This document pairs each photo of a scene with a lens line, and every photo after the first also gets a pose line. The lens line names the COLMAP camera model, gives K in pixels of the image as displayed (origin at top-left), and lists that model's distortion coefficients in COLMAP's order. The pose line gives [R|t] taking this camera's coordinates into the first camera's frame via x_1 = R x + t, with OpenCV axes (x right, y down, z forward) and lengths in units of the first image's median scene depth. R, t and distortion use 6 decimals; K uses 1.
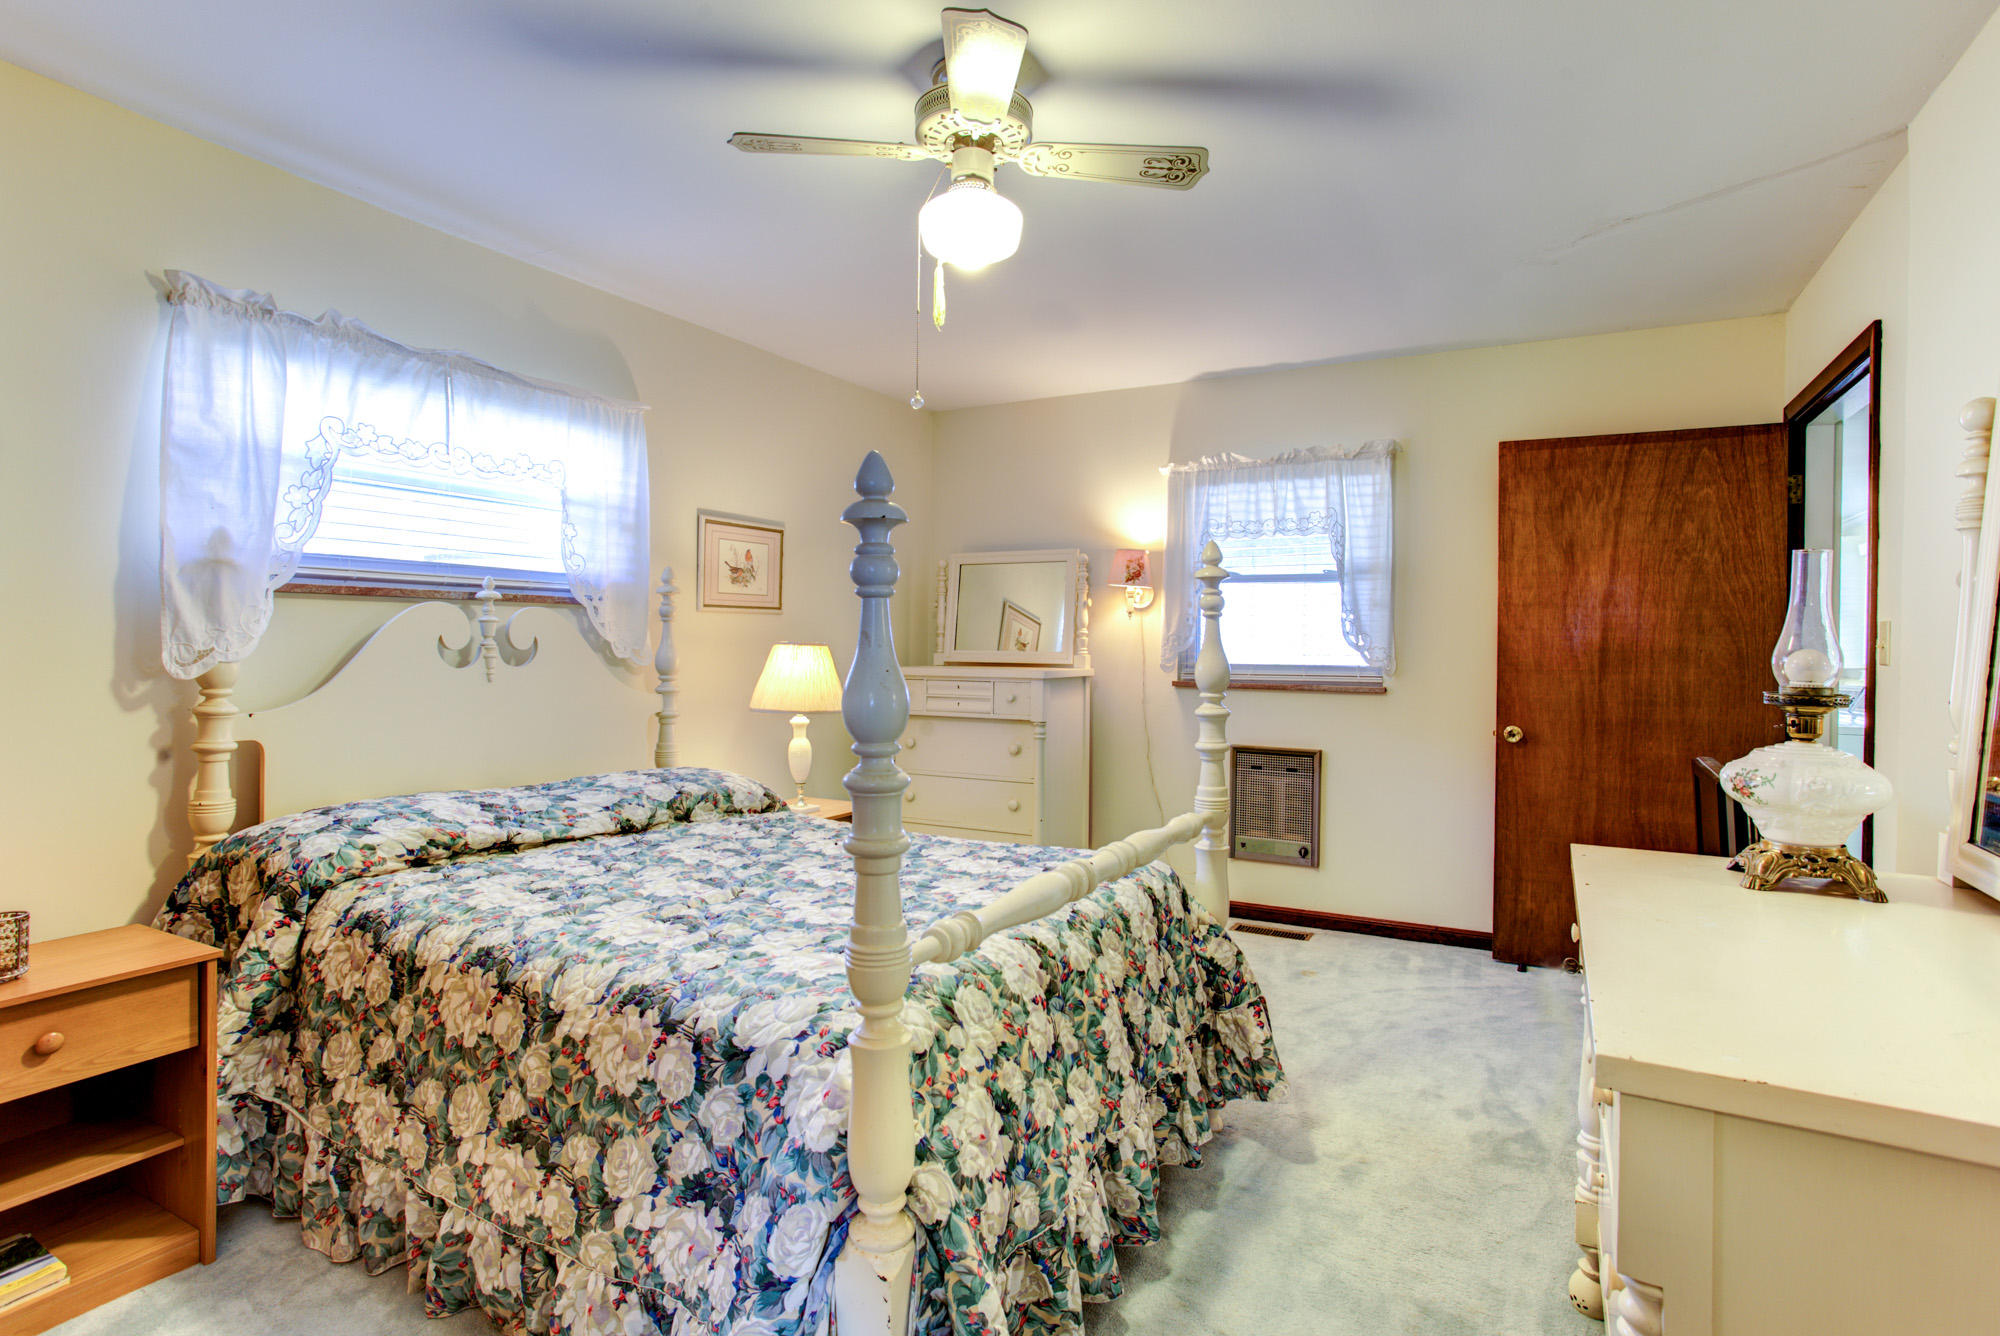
lens RADIAL K [[987.5, 0, 972.0], [0, 987.5, 662.6], [0, 0, 1]] dist [-0.058964, 0.043129]
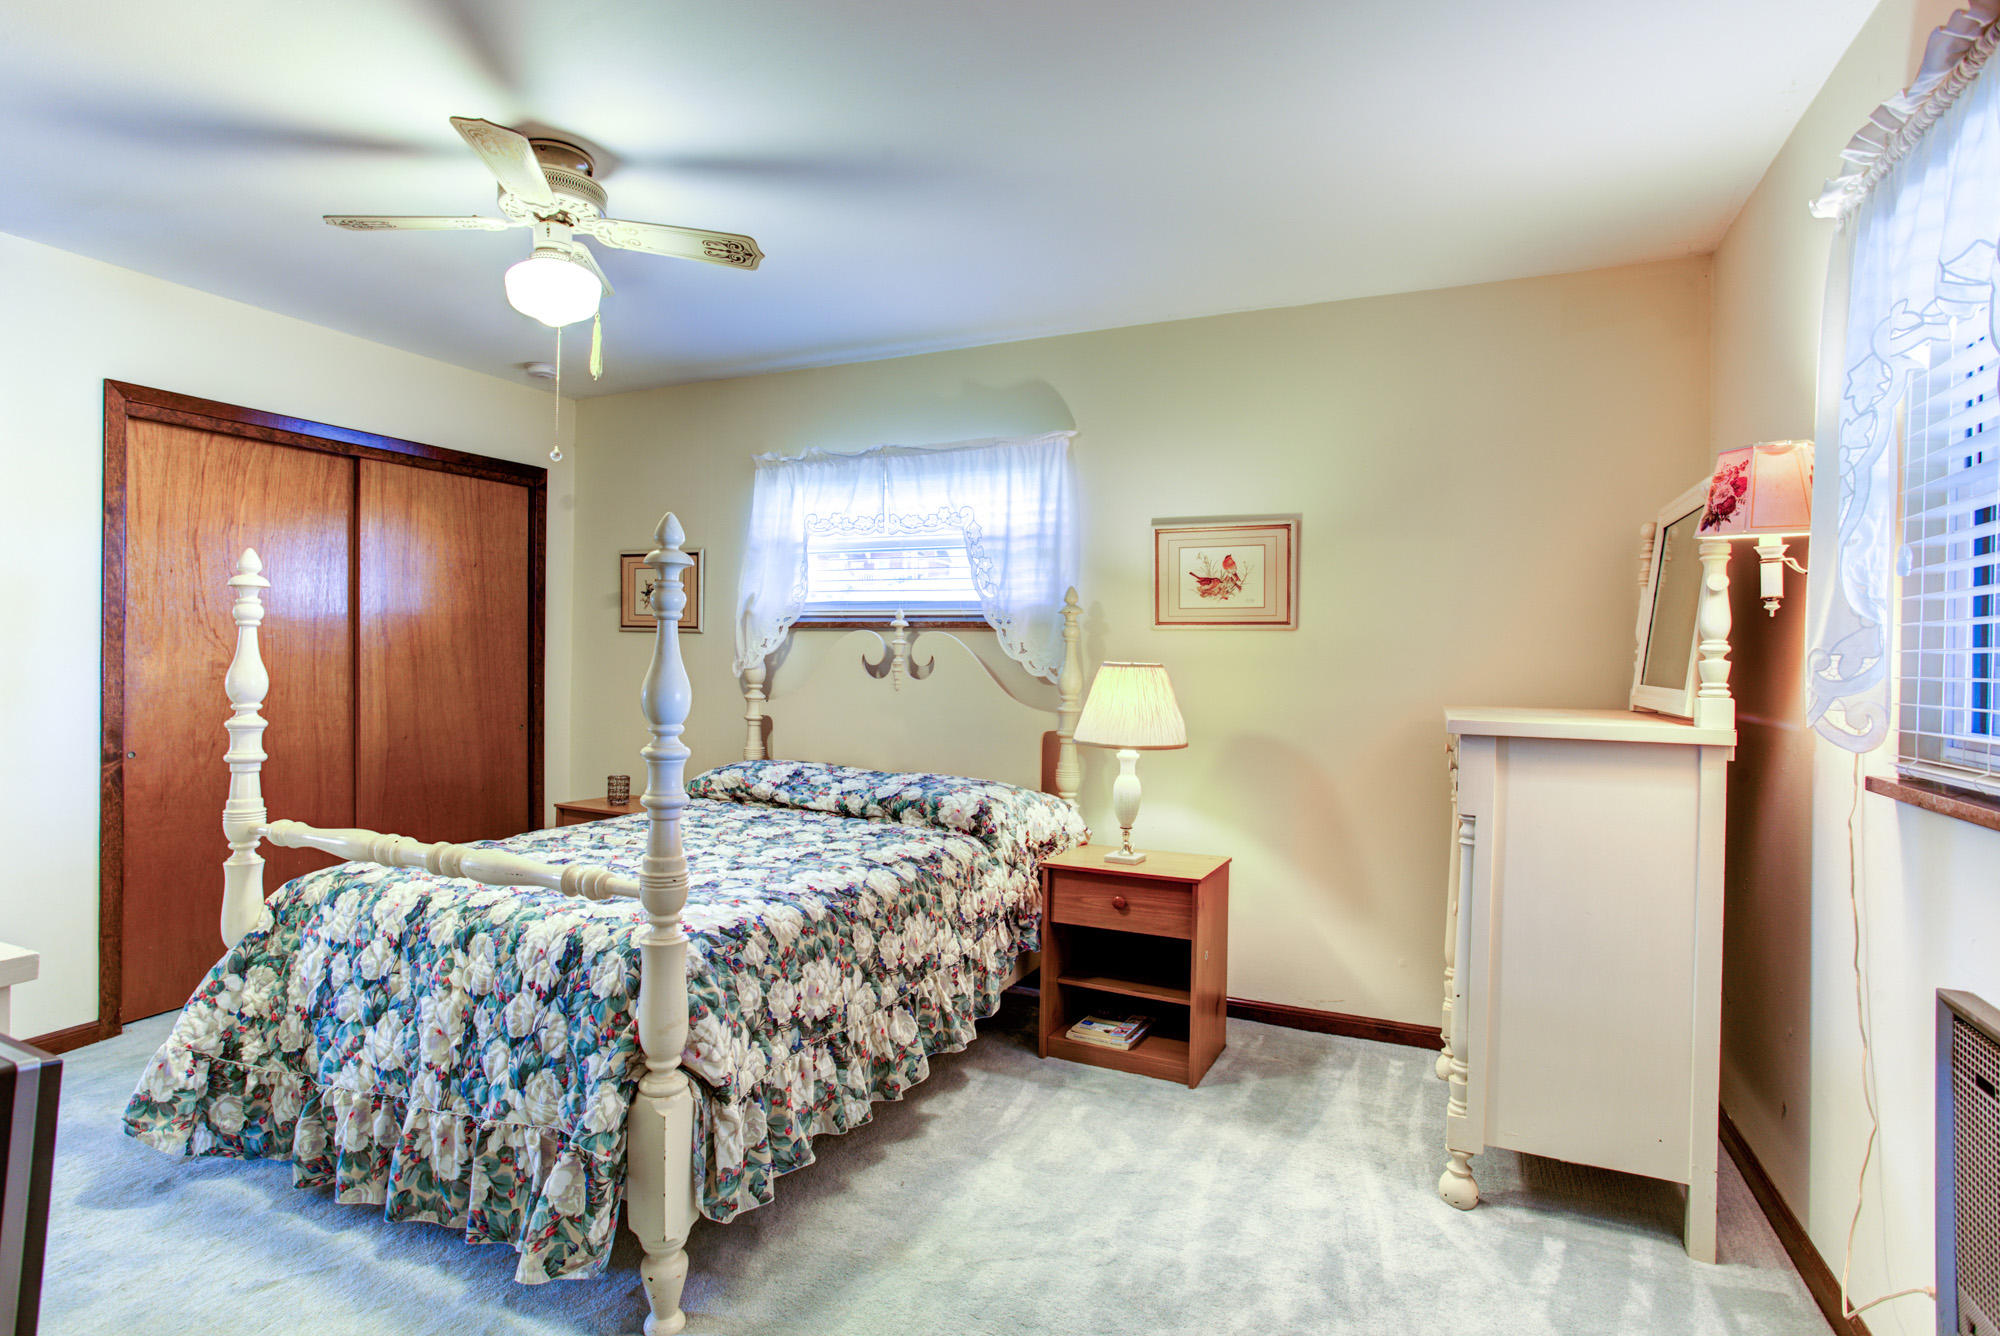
lens RADIAL K [[987.5, 0, 972.0], [0, 987.5, 662.6], [0, 0, 1]] dist [-0.058964, 0.043129]
pose [[0.086835, 0.003376, -0.996217, 0.796327], [-0.032545, 0.999470, 0.000551, -0.020256], [0.995691, 0.032374, 0.086899, 0.941706]]
